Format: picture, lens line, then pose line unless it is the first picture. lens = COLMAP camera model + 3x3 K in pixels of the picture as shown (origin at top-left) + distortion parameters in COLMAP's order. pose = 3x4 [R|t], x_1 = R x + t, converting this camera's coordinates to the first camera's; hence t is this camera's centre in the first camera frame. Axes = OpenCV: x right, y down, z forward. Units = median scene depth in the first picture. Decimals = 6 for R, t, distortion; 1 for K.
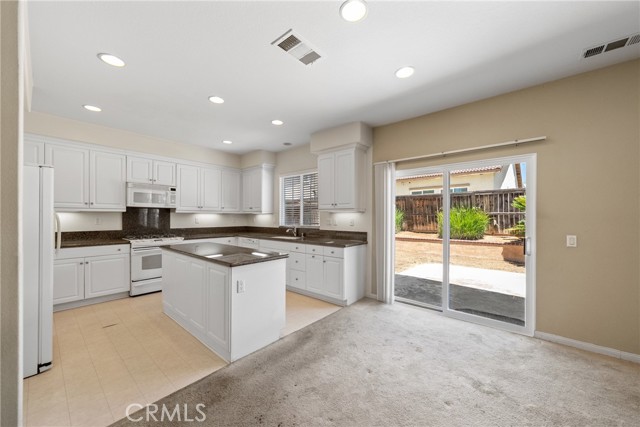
lens RADIAL K [[241.2, 0, 320.8], [0, 241.2, 217.3], [0, 0, 1]] dist [-0.000704, -0.000114]
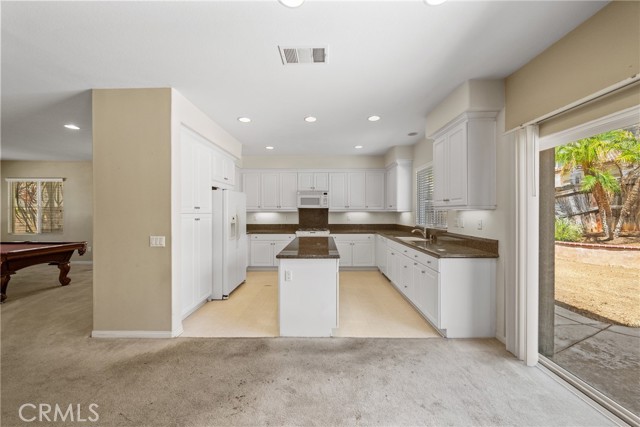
lens RADIAL K [[233.5, 0, 318.8], [0, 233.5, 211.6], [0, 0, 1]] dist [-0.000855, -0.000332]
pose [[0.637232, -0.006985, -0.770641, 0.375831], [0.000124, 0.999960, -0.008961, -0.010698], [0.770672, 0.005615, 0.637207, 0.222197]]
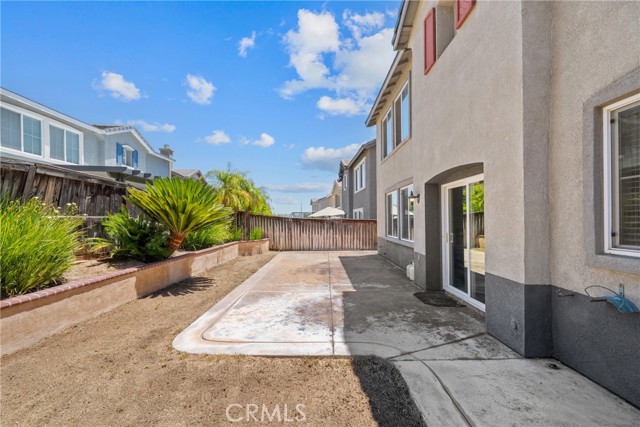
lens RADIAL K [[281.7, 0, 317.9], [0, 281.7, 219.0], [0, 0, 1]] dist [0.000476, 0.000082]
pose [[-0.640971, 0.000672, 0.767564, -0.067882], [0.006261, 0.999971, 0.004353, -0.024451], [-0.767539, 0.007596, -0.640957, 2.102482]]
